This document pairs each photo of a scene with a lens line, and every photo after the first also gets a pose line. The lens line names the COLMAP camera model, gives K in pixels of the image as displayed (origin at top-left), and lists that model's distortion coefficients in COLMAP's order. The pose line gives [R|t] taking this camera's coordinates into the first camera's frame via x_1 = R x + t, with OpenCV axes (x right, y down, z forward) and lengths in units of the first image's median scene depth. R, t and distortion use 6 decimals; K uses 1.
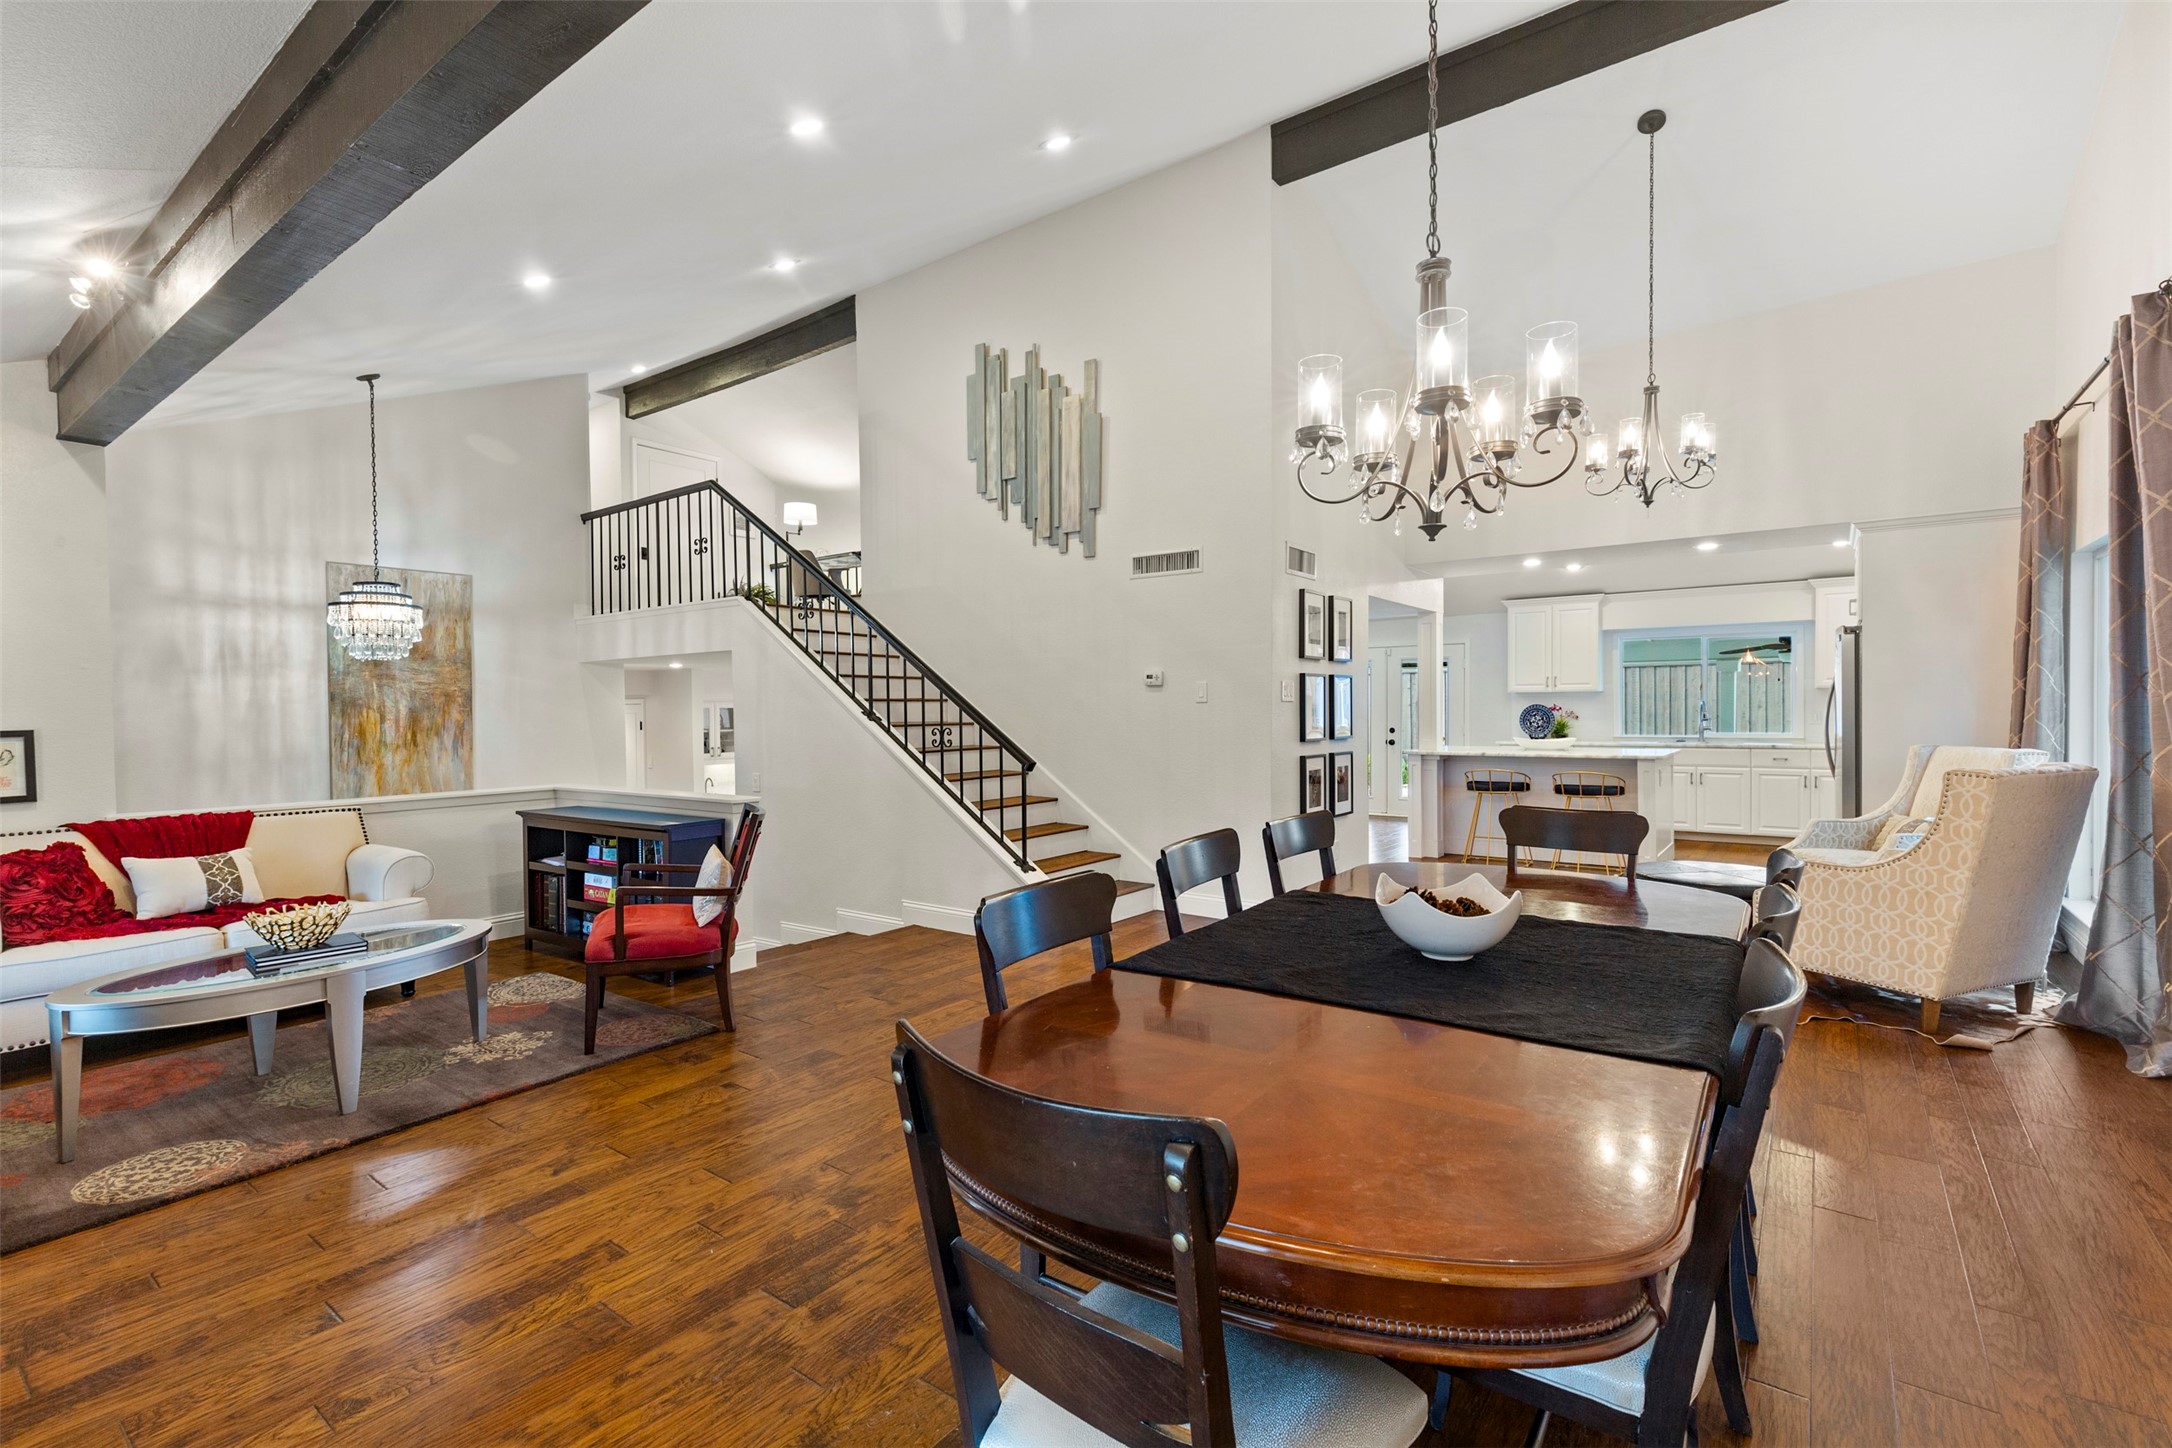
lens RADIAL K [[978.9, 0, 1081.0], [0, 978.9, 714.8], [0, 0, 1]] dist [0.006704, -0.000078]
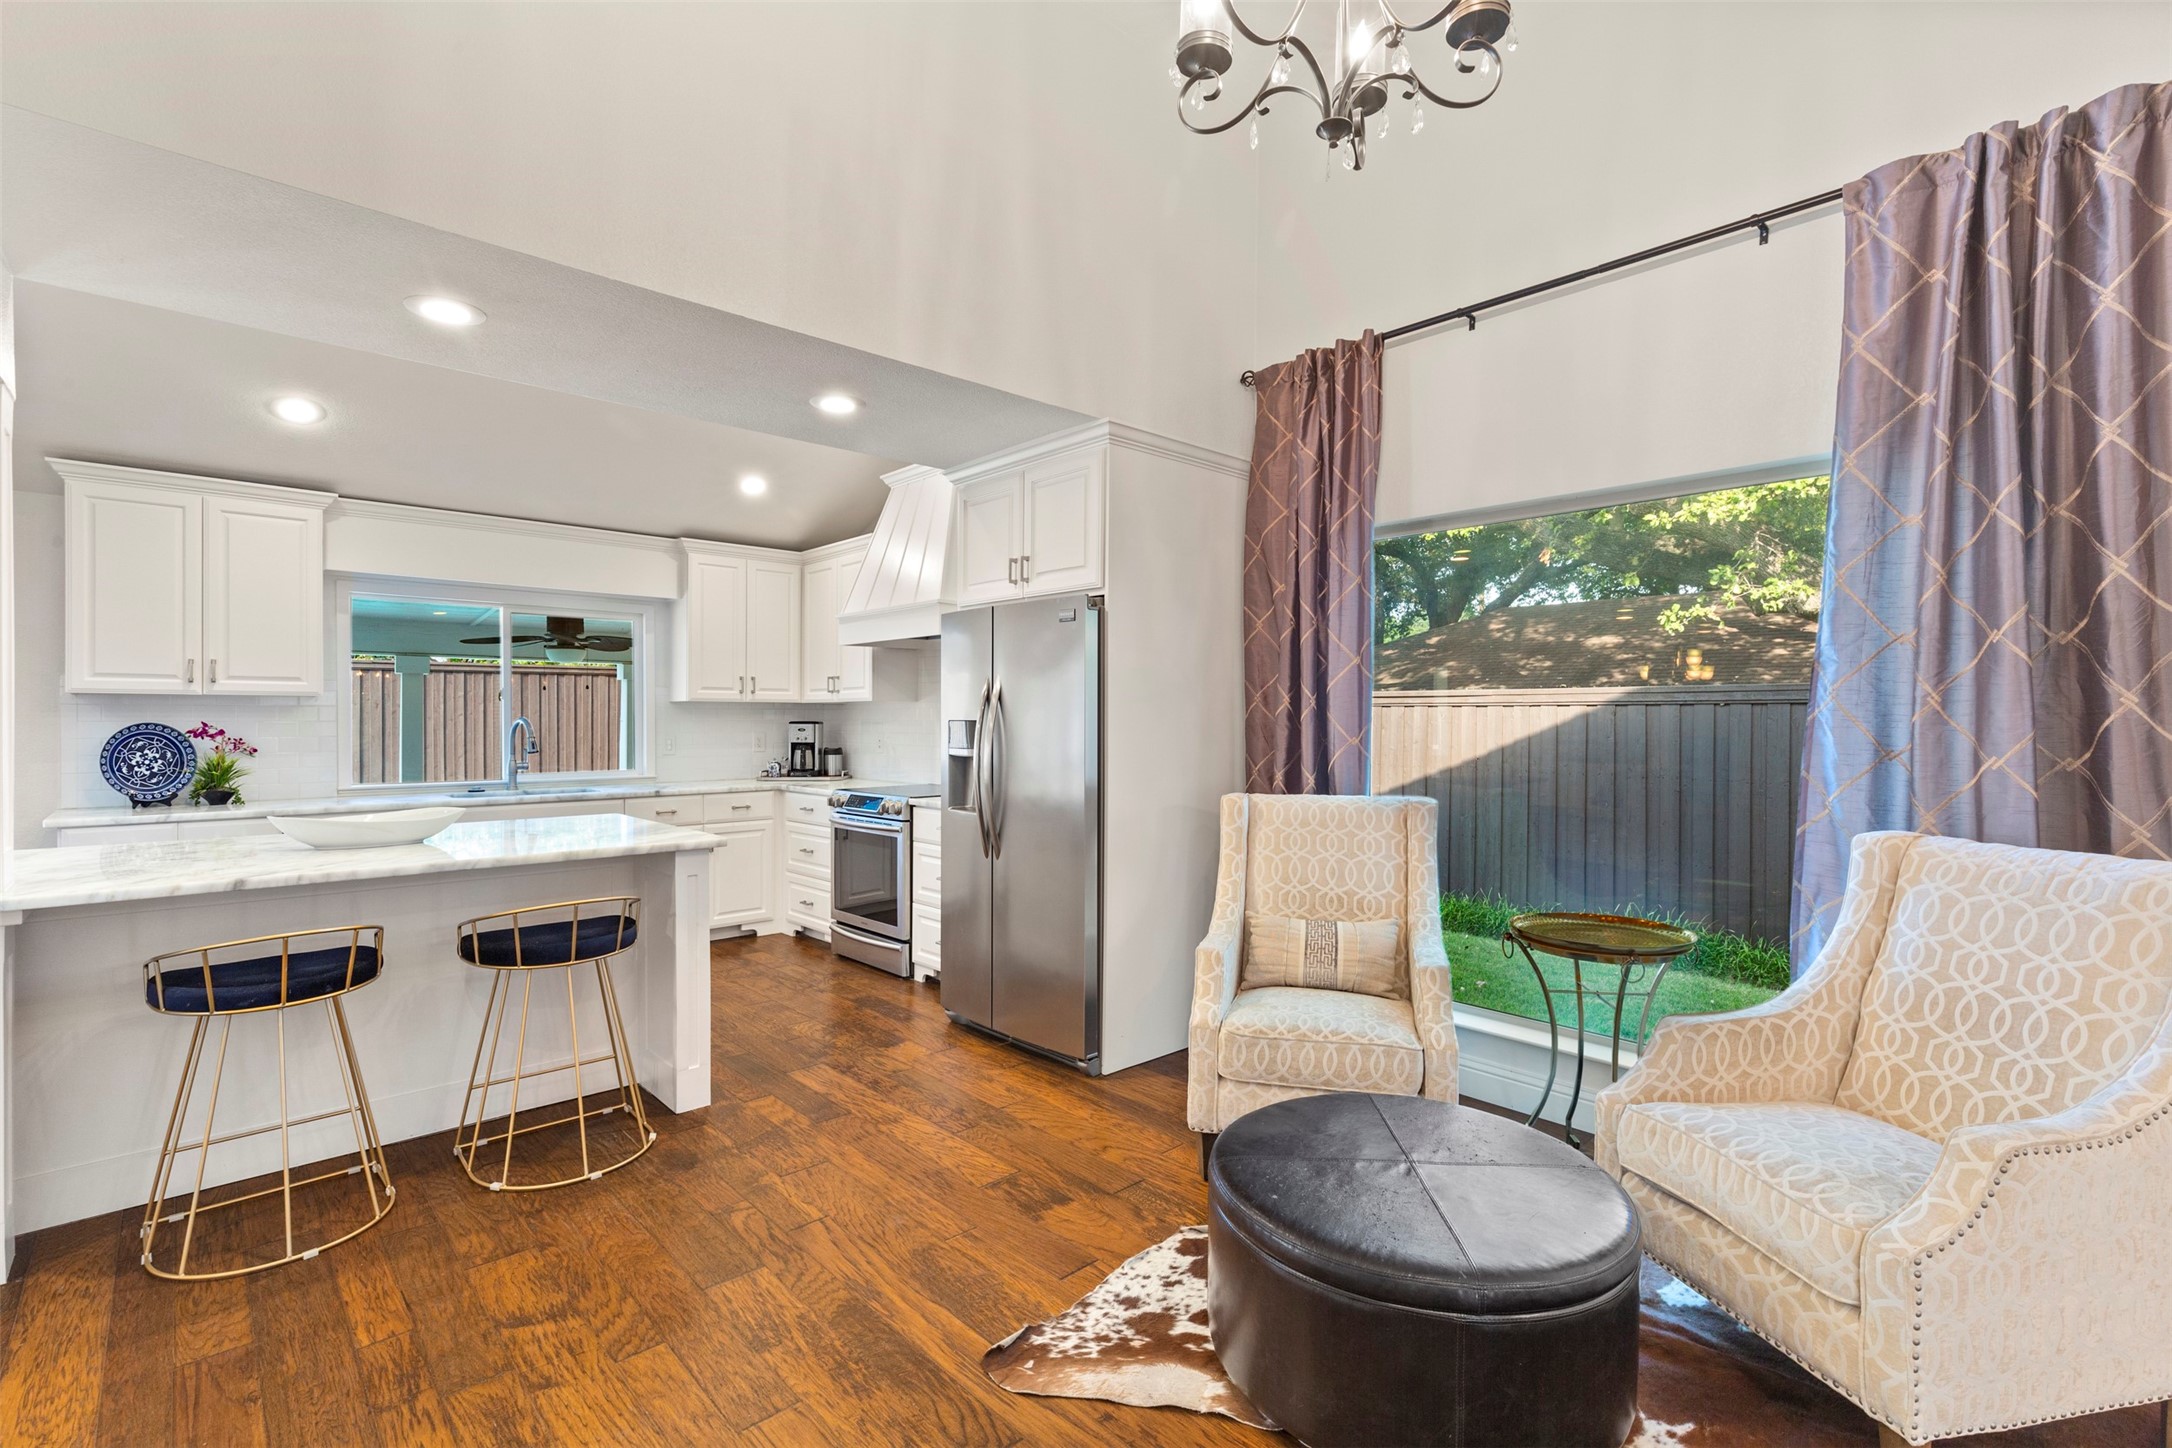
lens RADIAL K [[983.4, 0, 1080.6], [0, 983.4, 725.5], [0, 0, 1]] dist [0.007932, -0.000420]
pose [[0.187434, 0.003866, 0.982270, 0.178147], [0.004591, 0.999978, -0.004812, -0.008326], [-0.982267, 0.005412, 0.187412, 0.779211]]
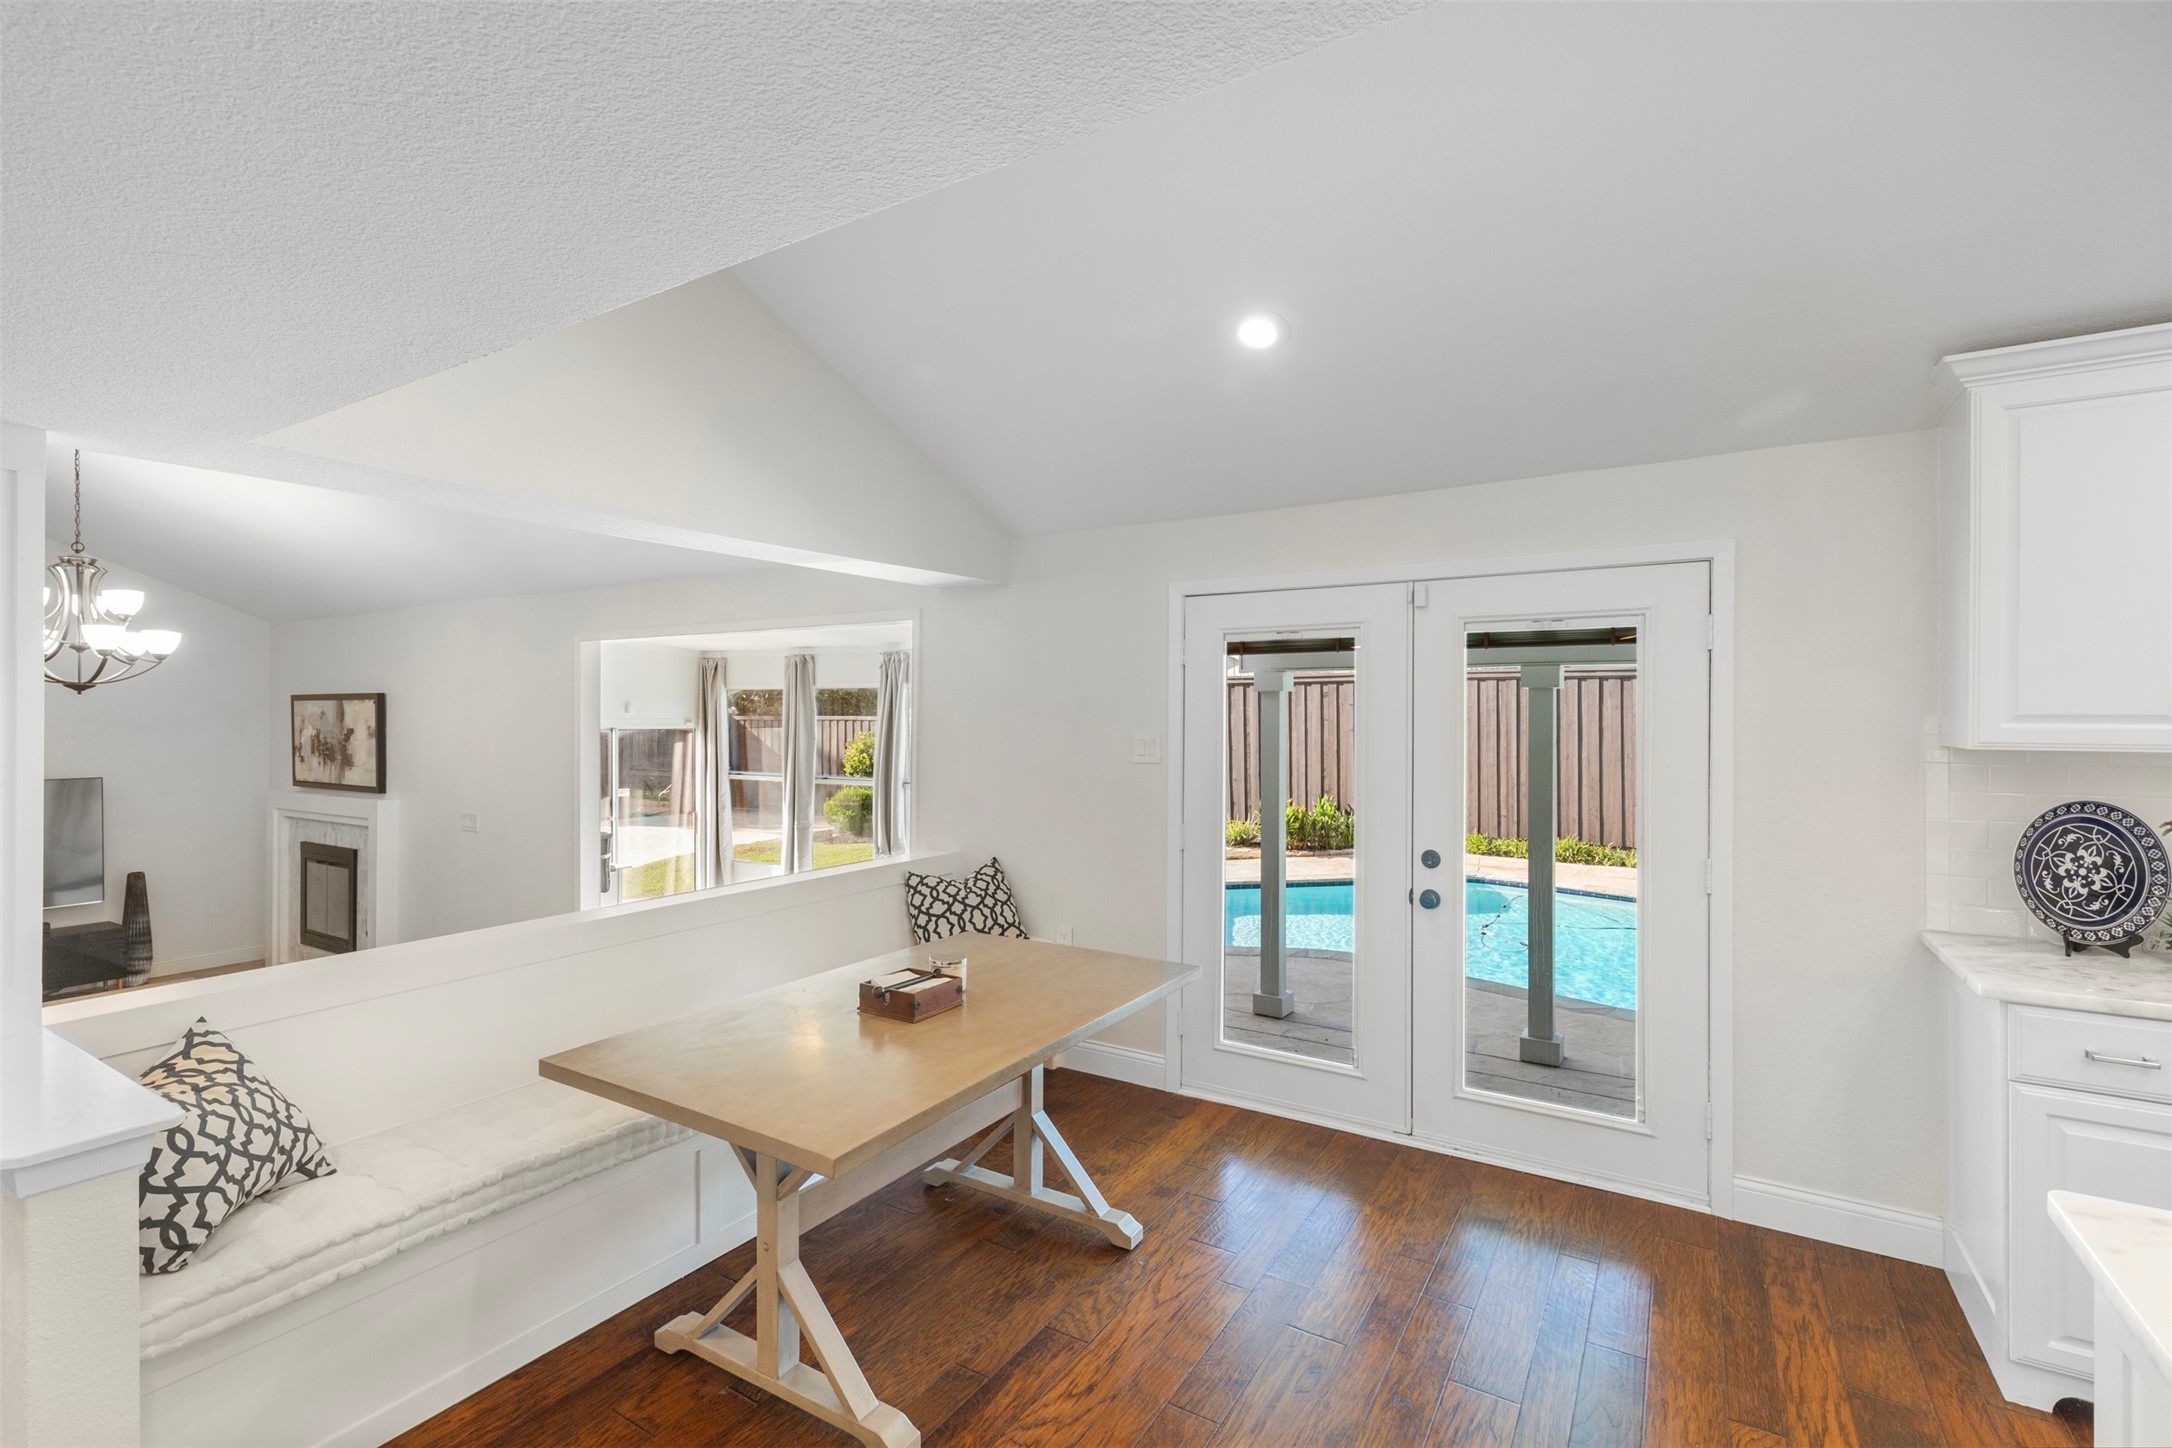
lens RADIAL K [[978.9, 0, 1081.0], [0, 978.9, 714.8], [0, 0, 1]] dist [0.006704, -0.000078]
pose [[0.996307, 0.010910, 0.085169, 0.304930], [-0.010103, 0.999900, -0.009894, -0.039548], [-0.085269, 0.008997, 0.996317, 1.169134]]
